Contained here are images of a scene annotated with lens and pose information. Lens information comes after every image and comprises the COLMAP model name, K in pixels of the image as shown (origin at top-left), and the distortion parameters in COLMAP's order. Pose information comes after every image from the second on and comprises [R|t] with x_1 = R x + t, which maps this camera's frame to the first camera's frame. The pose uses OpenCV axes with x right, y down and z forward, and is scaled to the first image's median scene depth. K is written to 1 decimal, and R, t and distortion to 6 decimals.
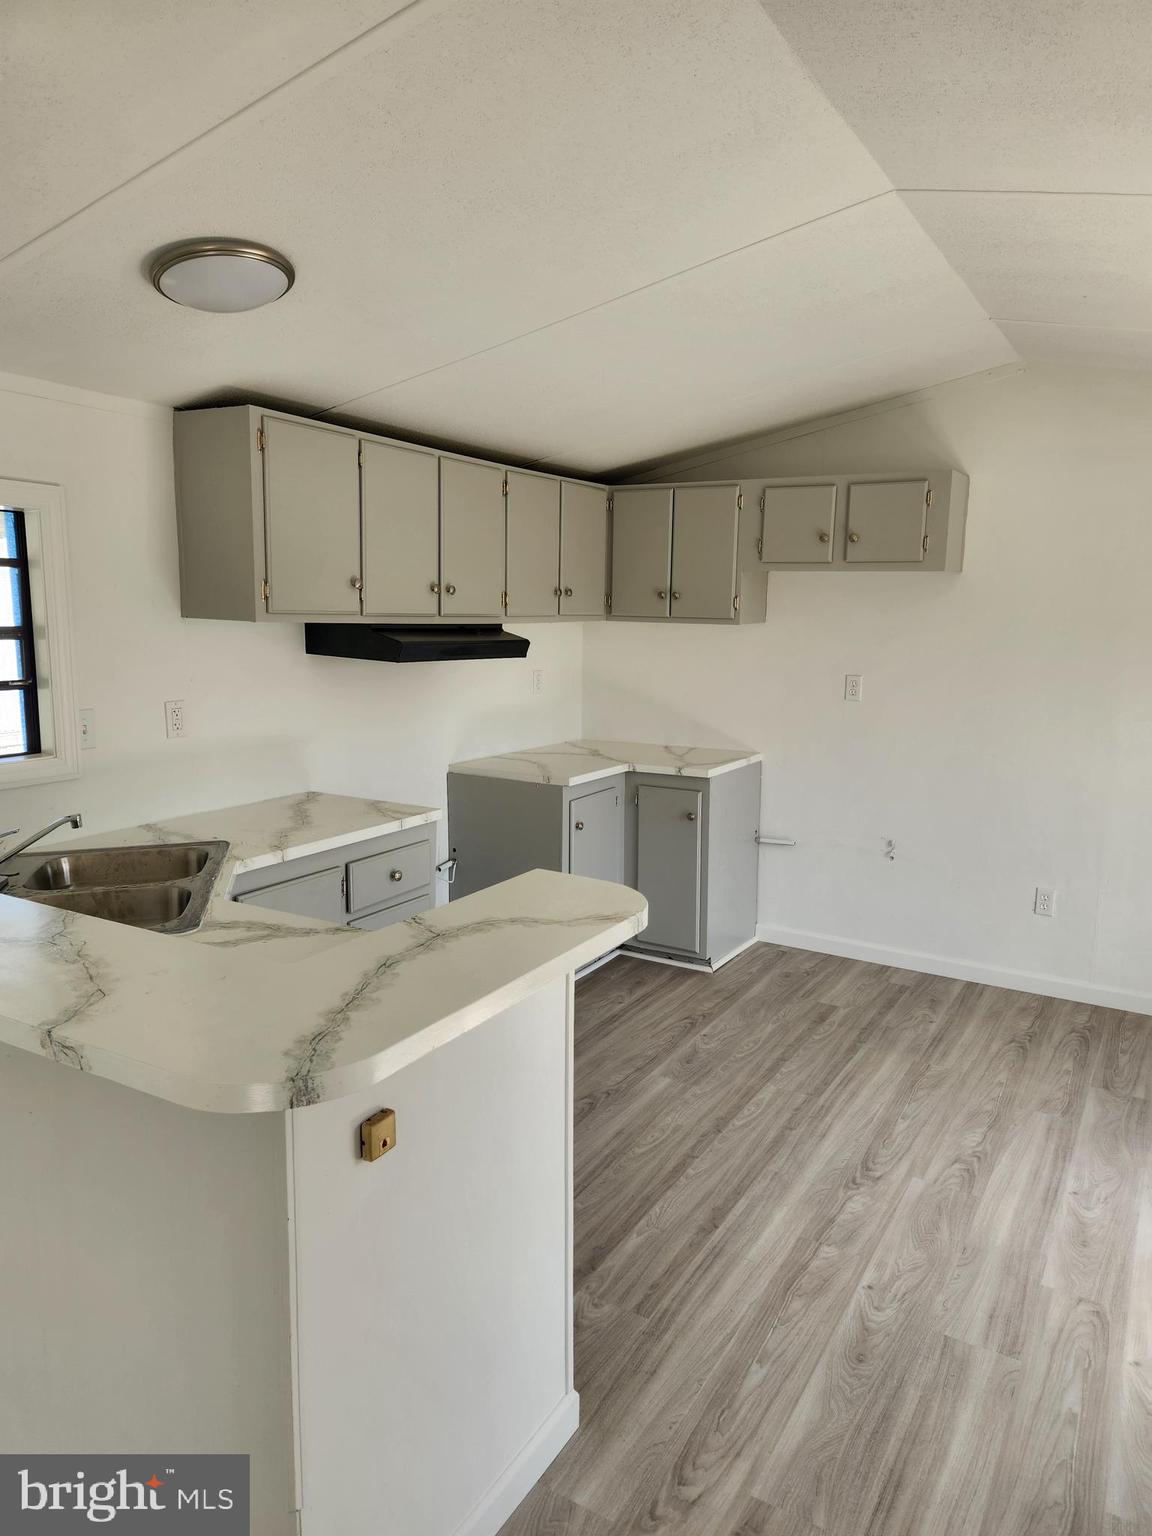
lens RADIAL K [[1038.8, 0, 574.0], [0, 1038.8, 748.8], [0, 0, 1]] dist [0.072617, -0.065382]
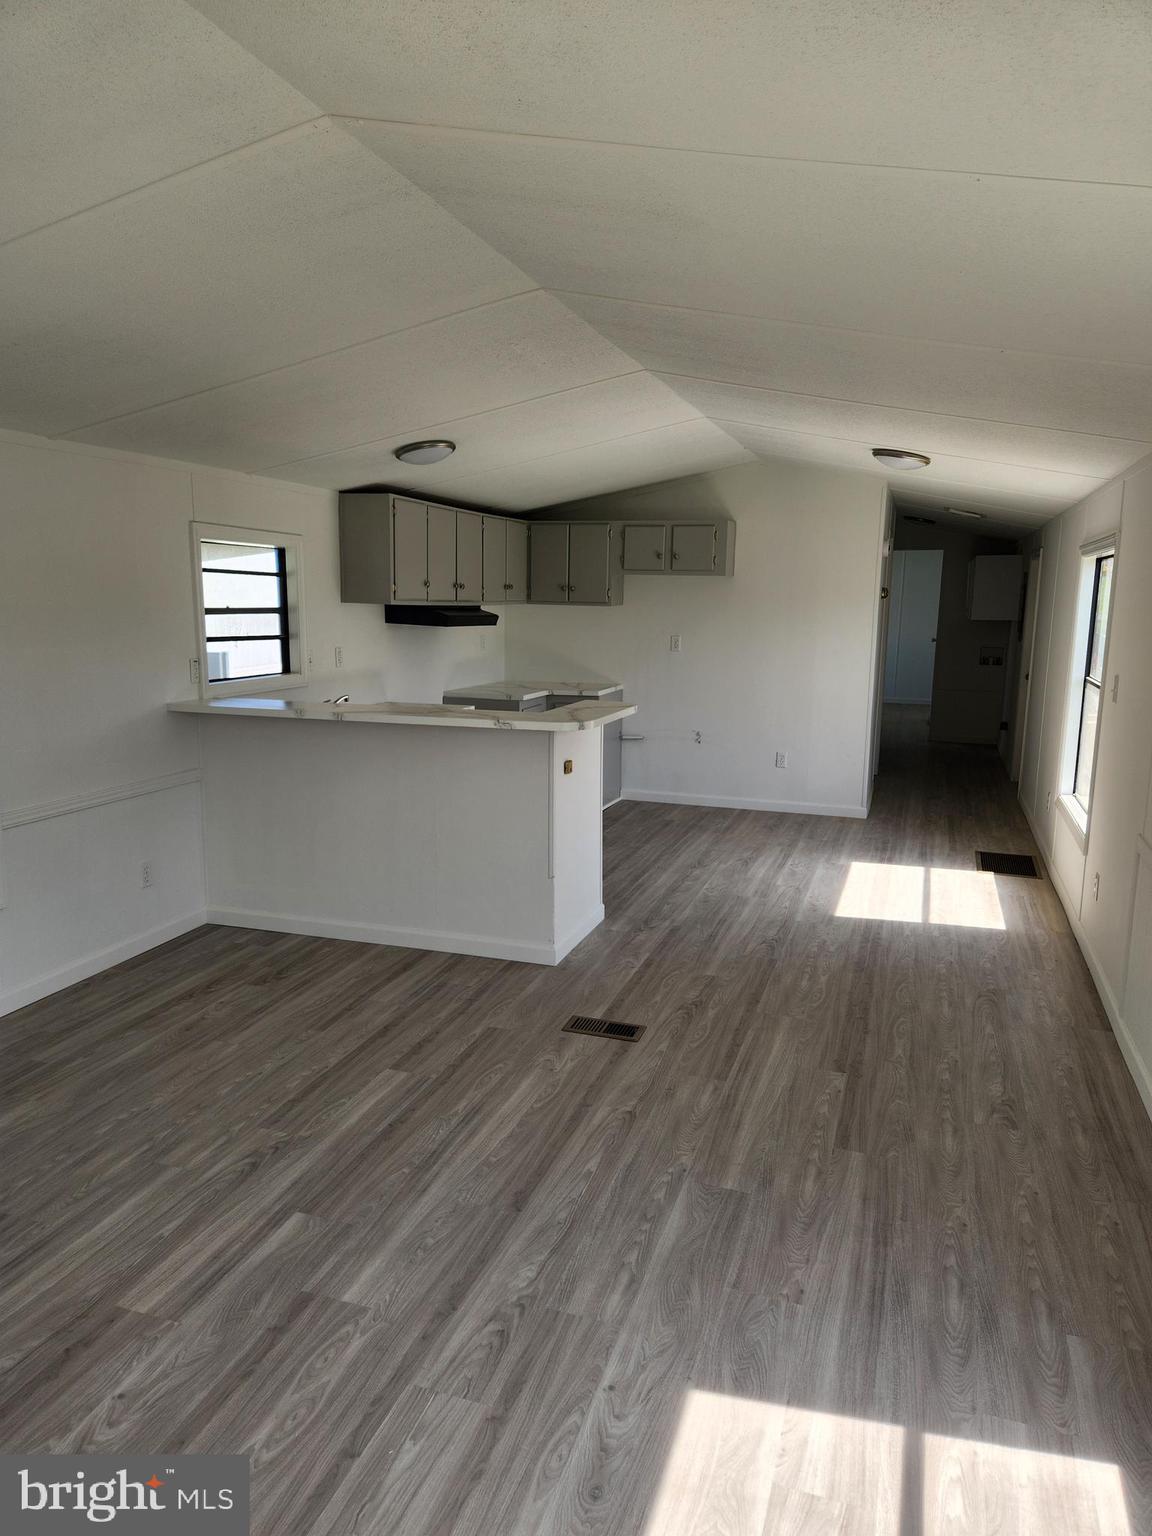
lens RADIAL K [[1038.8, 0, 574.0], [0, 1038.8, 748.8], [0, 0, 1]] dist [0.072617, -0.065382]
pose [[0.978130, -0.032033, 0.205513, -0.380324], [0.029360, 0.999440, 0.016043, 0.125030], [-0.205911, -0.009658, 0.978523, -0.960909]]
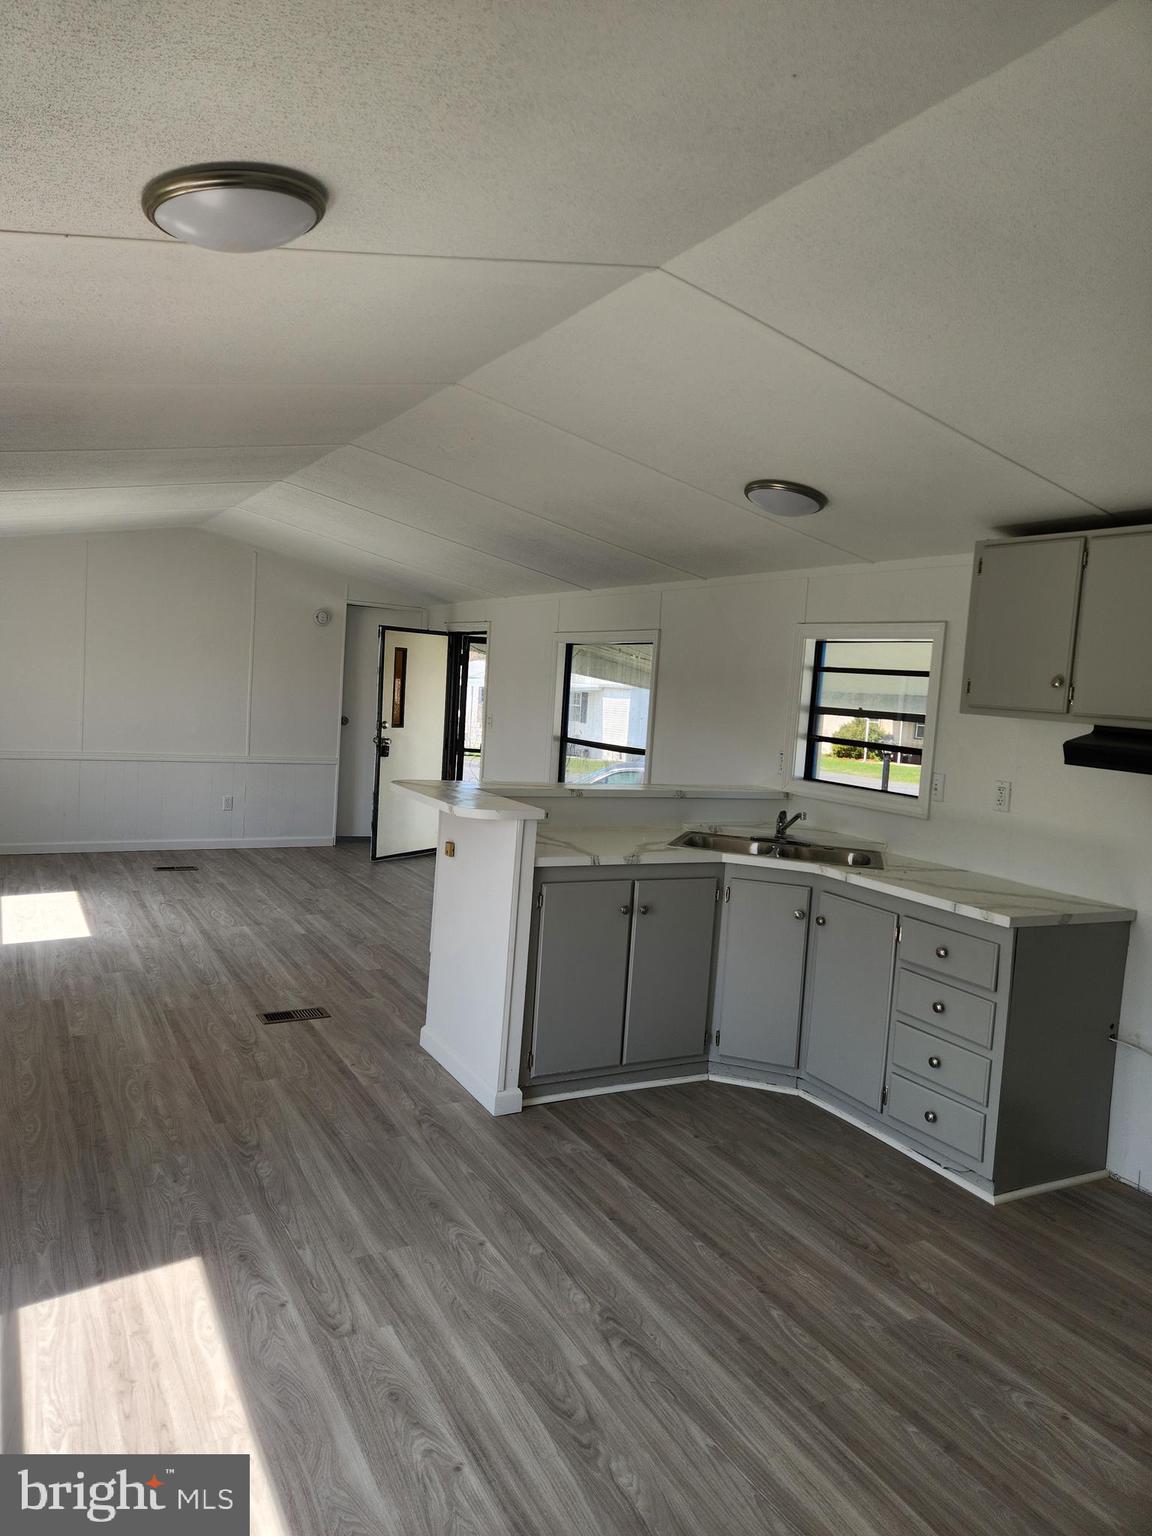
lens RADIAL K [[1038.8, 0, 574.0], [0, 1038.8, 748.8], [0, 0, 1]] dist [0.072617, -0.065382]
pose [[-0.501389, 0.013131, -0.865123, 0.988602], [-0.188334, 0.974253, 0.123938, -0.149070], [0.844476, 0.225074, -0.486007, 1.231652]]
